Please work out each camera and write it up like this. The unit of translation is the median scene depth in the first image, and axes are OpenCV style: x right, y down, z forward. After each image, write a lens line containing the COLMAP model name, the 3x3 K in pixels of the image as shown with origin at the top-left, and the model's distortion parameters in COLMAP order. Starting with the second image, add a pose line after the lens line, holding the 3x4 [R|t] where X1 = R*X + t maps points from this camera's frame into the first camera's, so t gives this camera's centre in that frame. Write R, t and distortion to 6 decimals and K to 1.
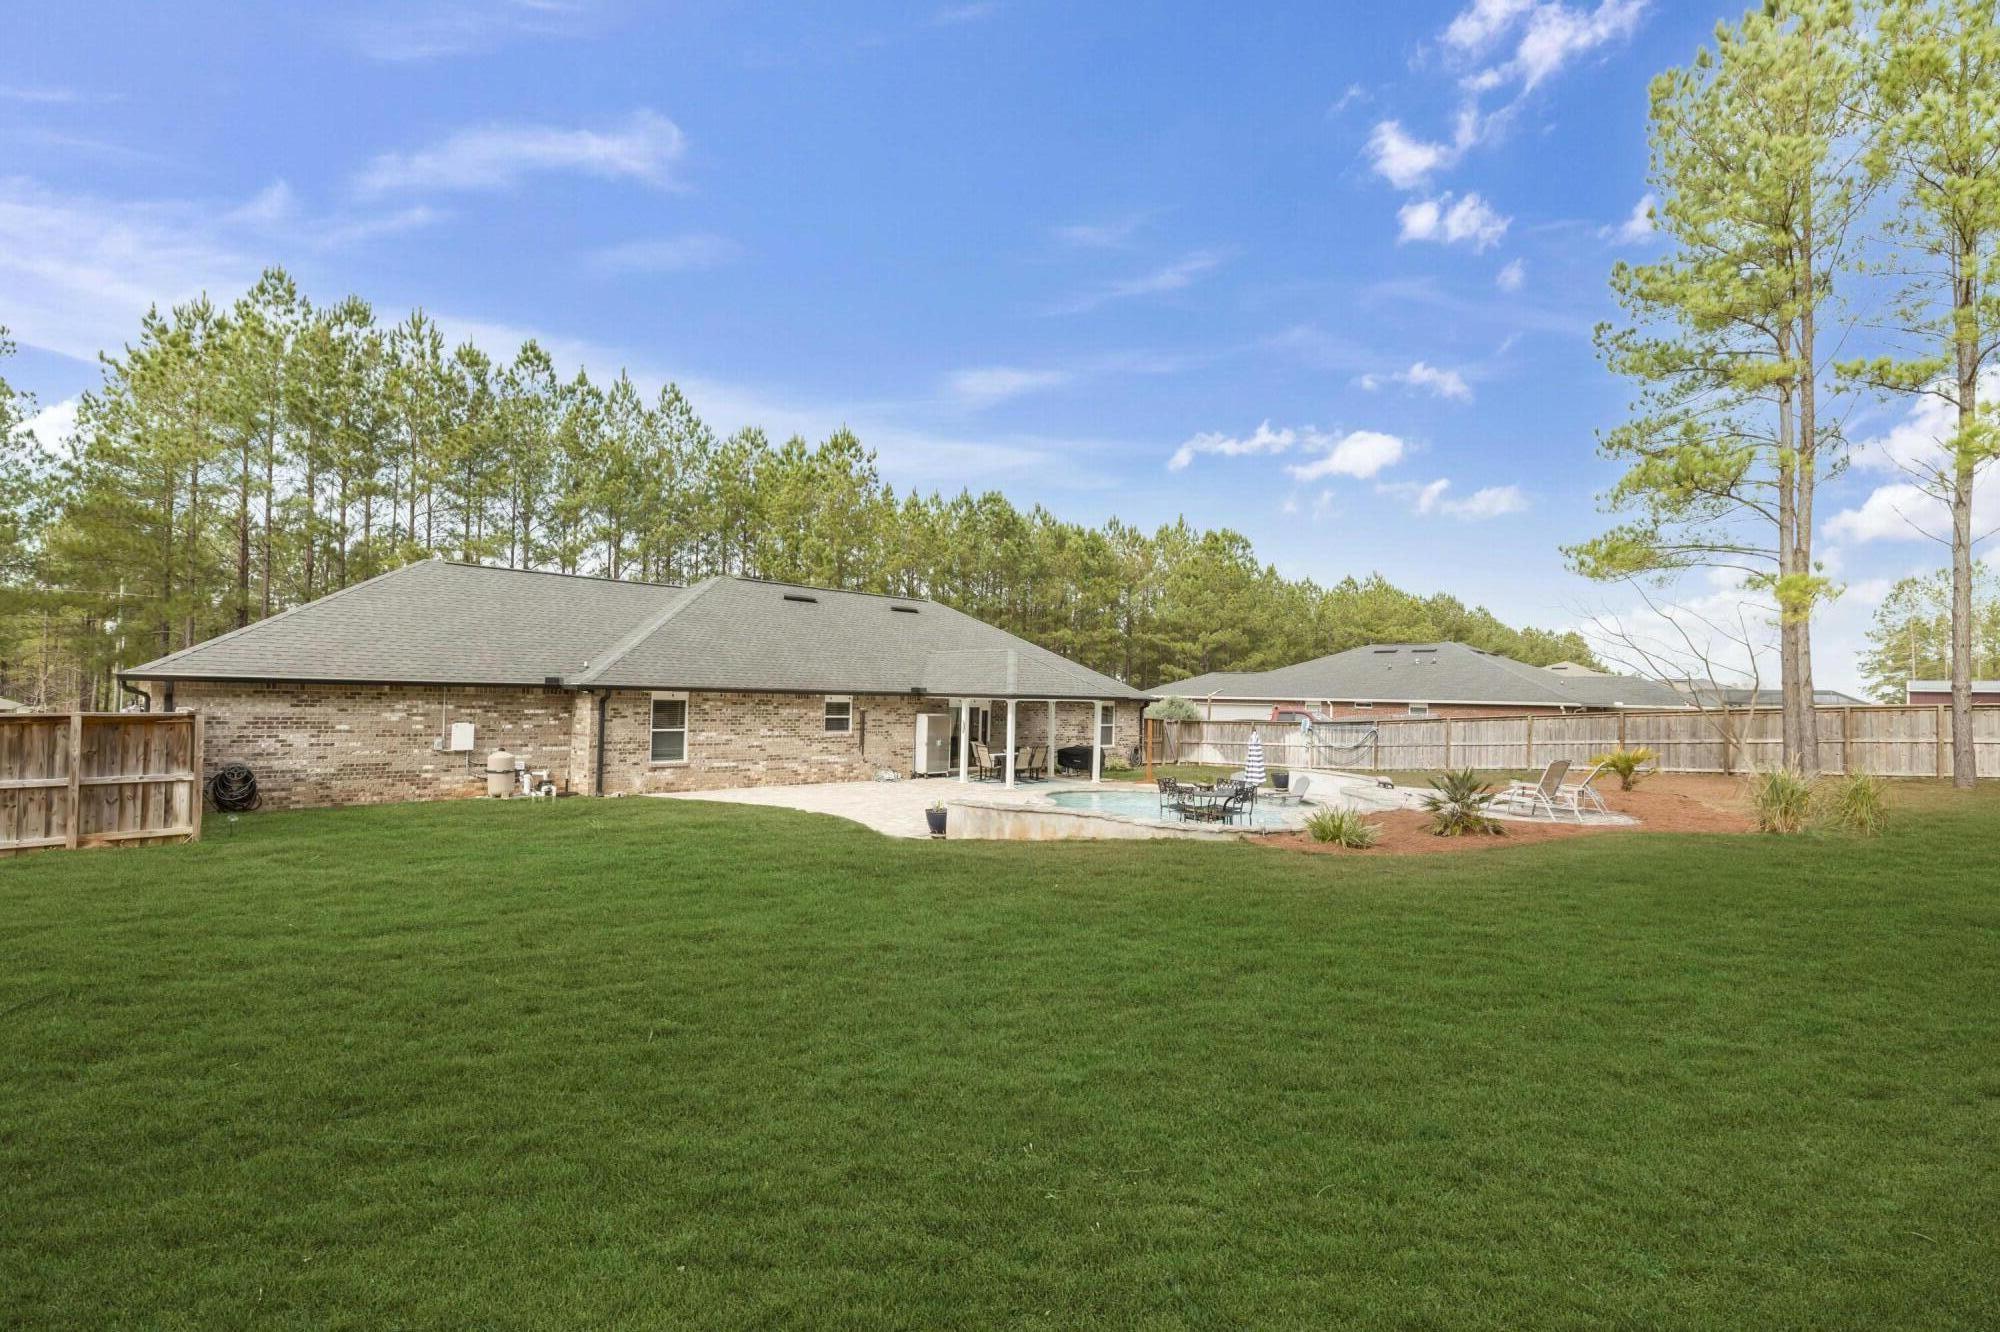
lens RADIAL K [[898.0, 0, 1003.4], [0, 898.0, 677.4], [0, 0, 1]] dist [0.005391, -0.000260]
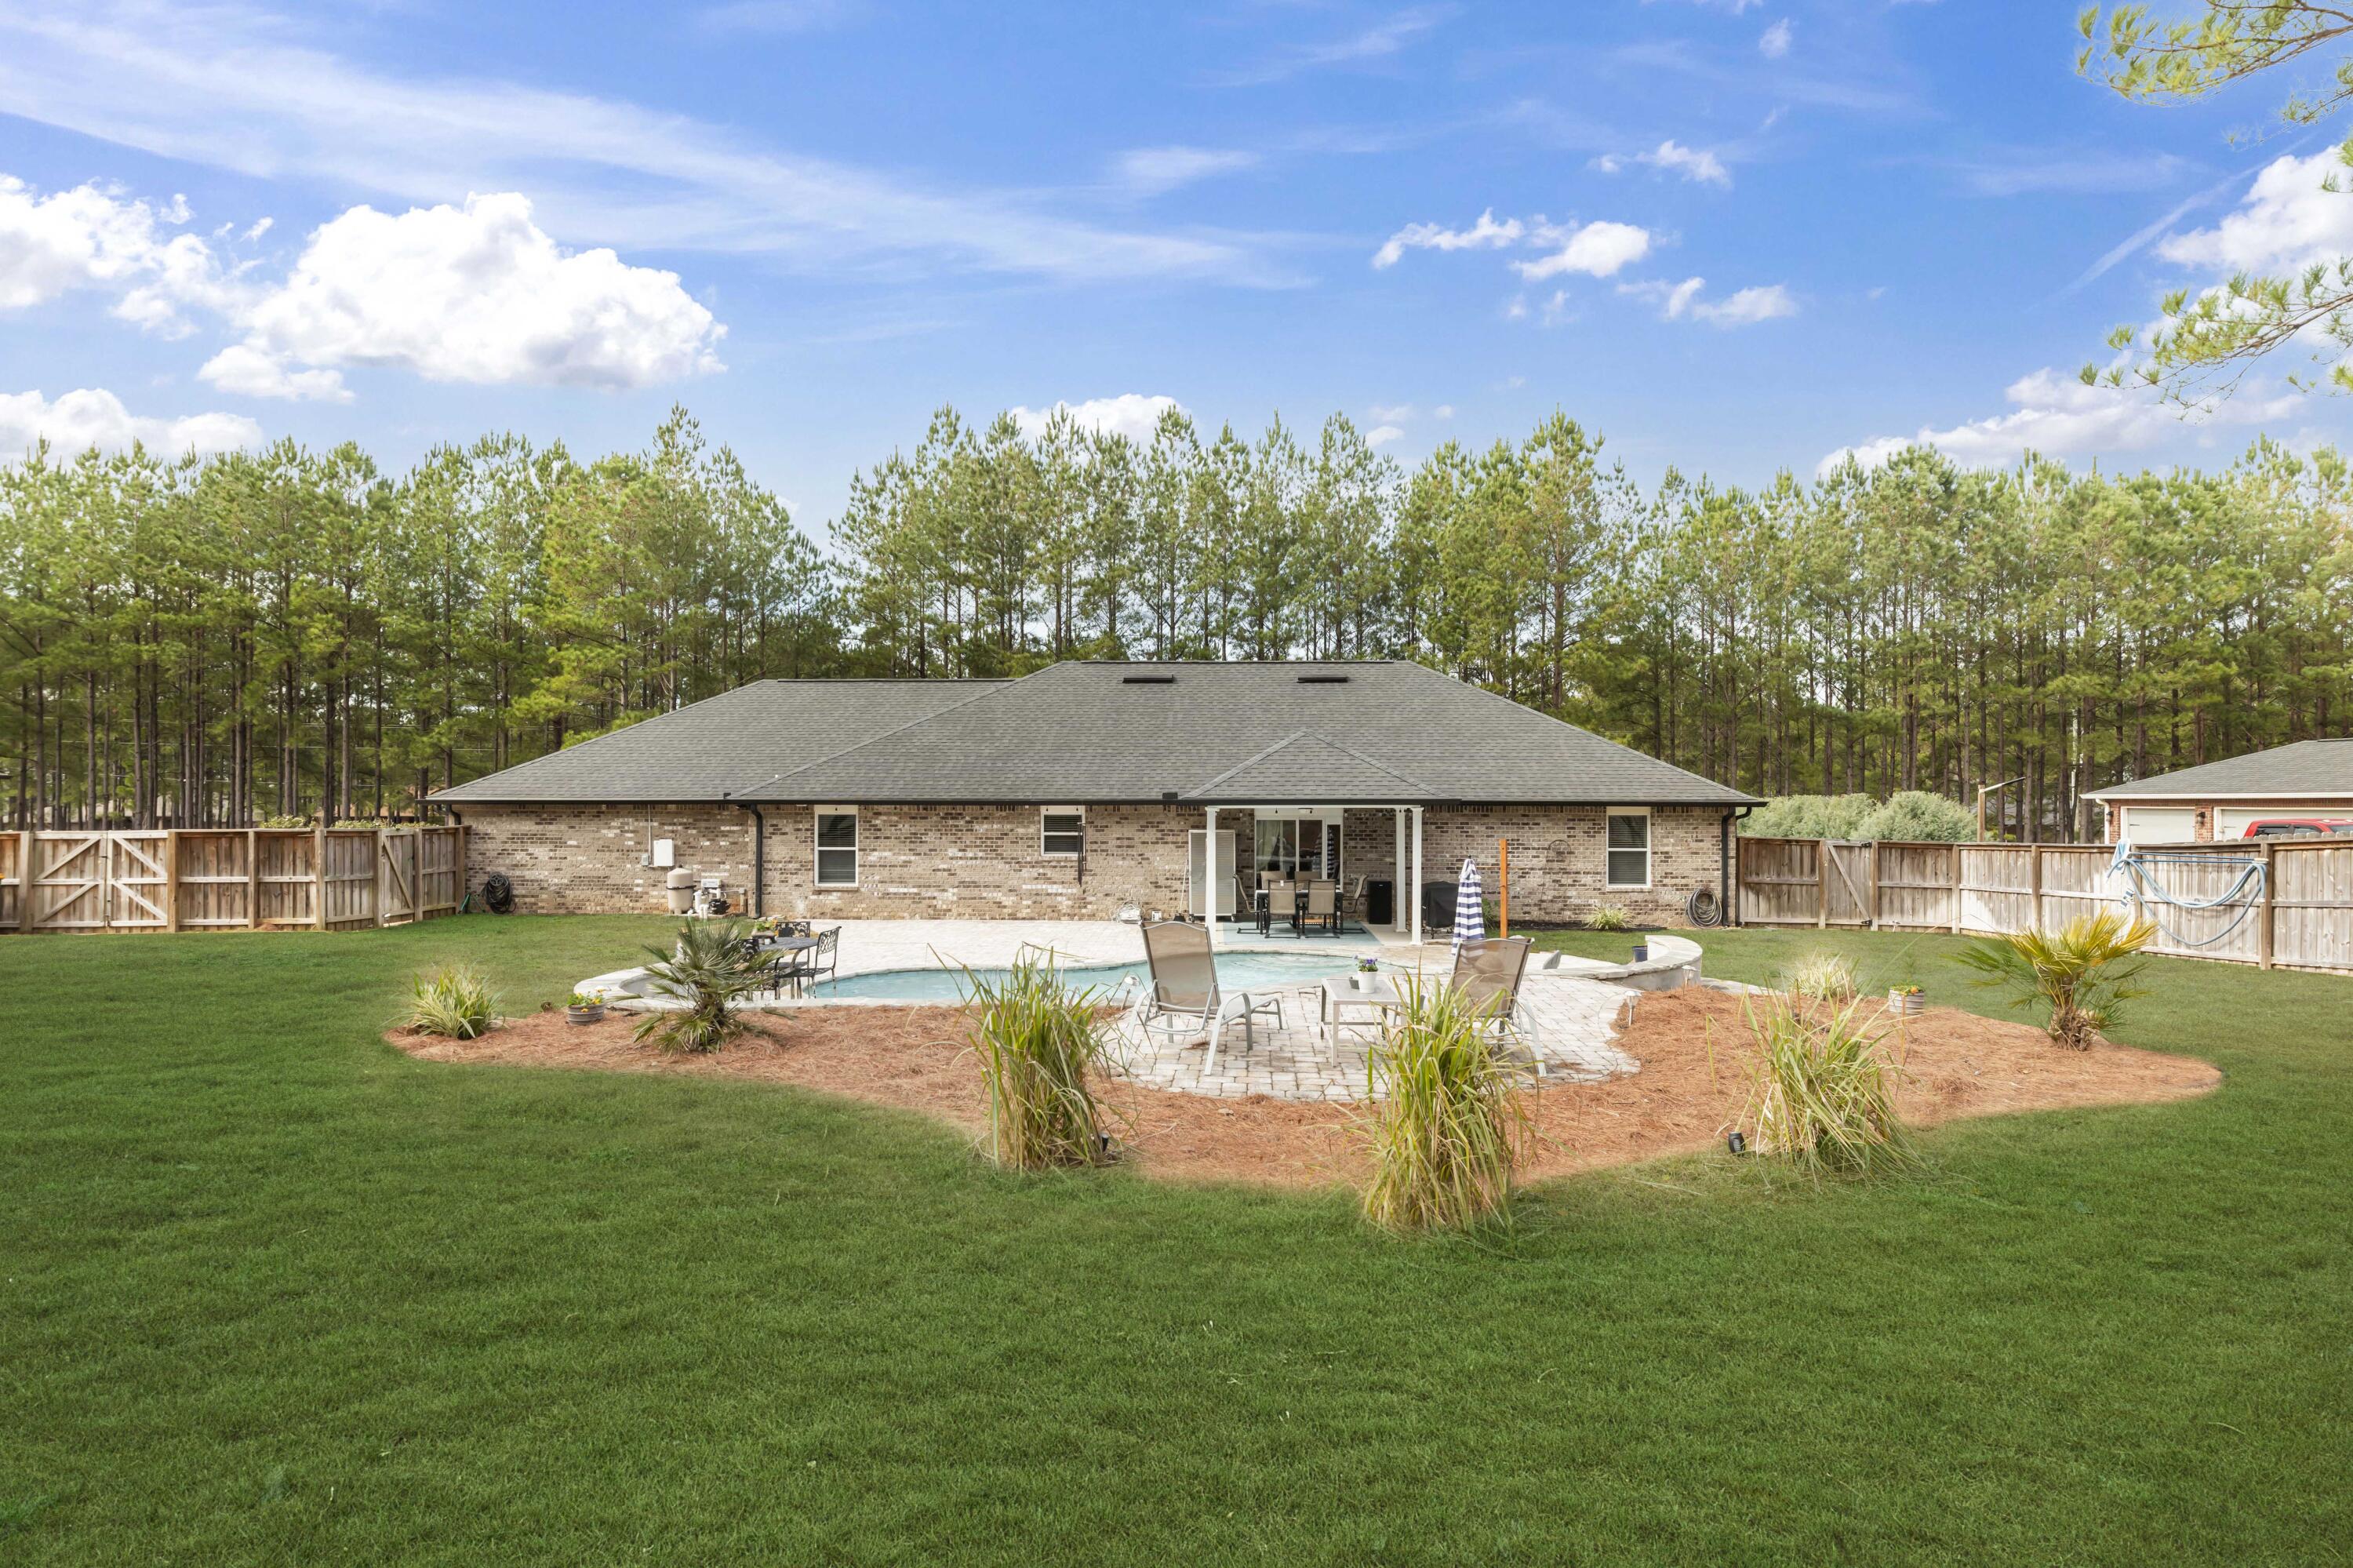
lens RADIAL K [[1194.9, 0, 1177.0], [0, 1194.9, 803.2], [0, 0, 1]] dist [-0.001862, -0.000220]
pose [[0.700411, -0.019600, -0.713471, 0.667057], [0.029702, 0.999557, 0.001700, 0.020791], [0.713122, -0.022382, 0.700683, 0.396758]]
